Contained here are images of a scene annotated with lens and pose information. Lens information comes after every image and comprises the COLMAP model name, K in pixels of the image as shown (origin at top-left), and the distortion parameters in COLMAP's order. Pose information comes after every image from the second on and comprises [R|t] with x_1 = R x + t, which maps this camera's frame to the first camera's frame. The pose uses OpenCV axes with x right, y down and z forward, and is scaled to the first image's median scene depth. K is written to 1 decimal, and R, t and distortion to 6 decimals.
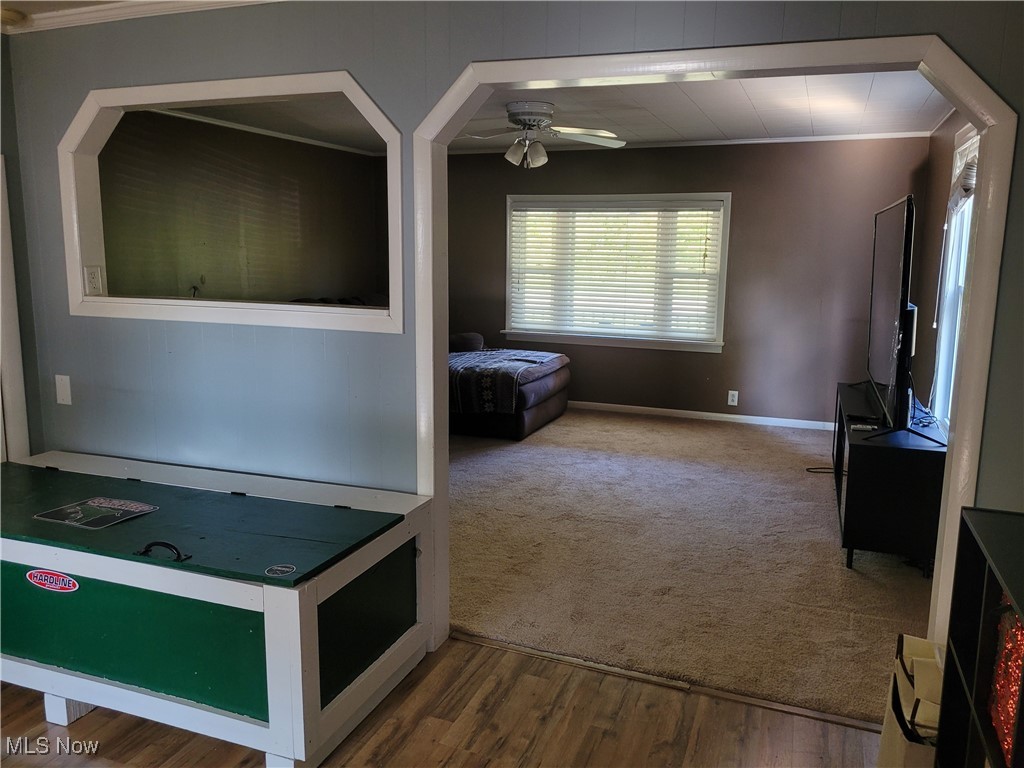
lens RADIAL K [[772.5, 0, 514.1], [0, 772.5, 378.3], [0, 0, 1]] dist [0.052347, -0.029000]
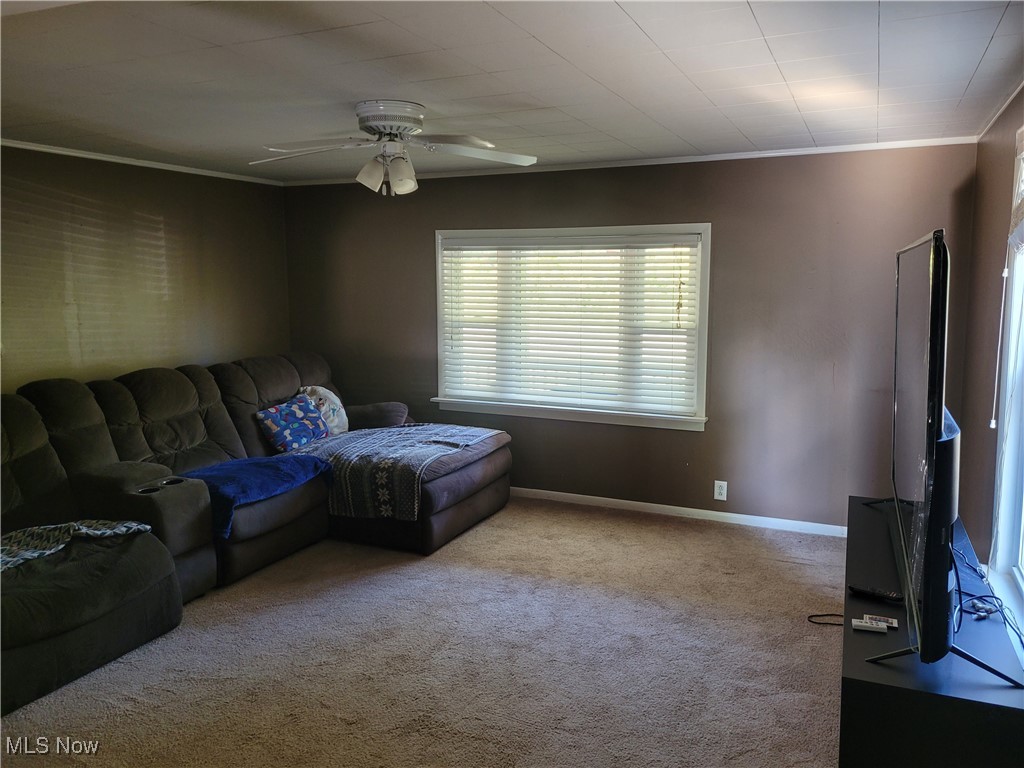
lens RADIAL K [[772.5, 0, 511.8], [0, 772.5, 380.5], [0, 0, 1]] dist [0.052347, -0.029000]
pose [[0.998445, -0.007599, -0.055218, 0.131945], [0.005636, 0.999350, -0.035620, -0.061549], [0.055453, 0.035253, 0.997839, 0.246131]]
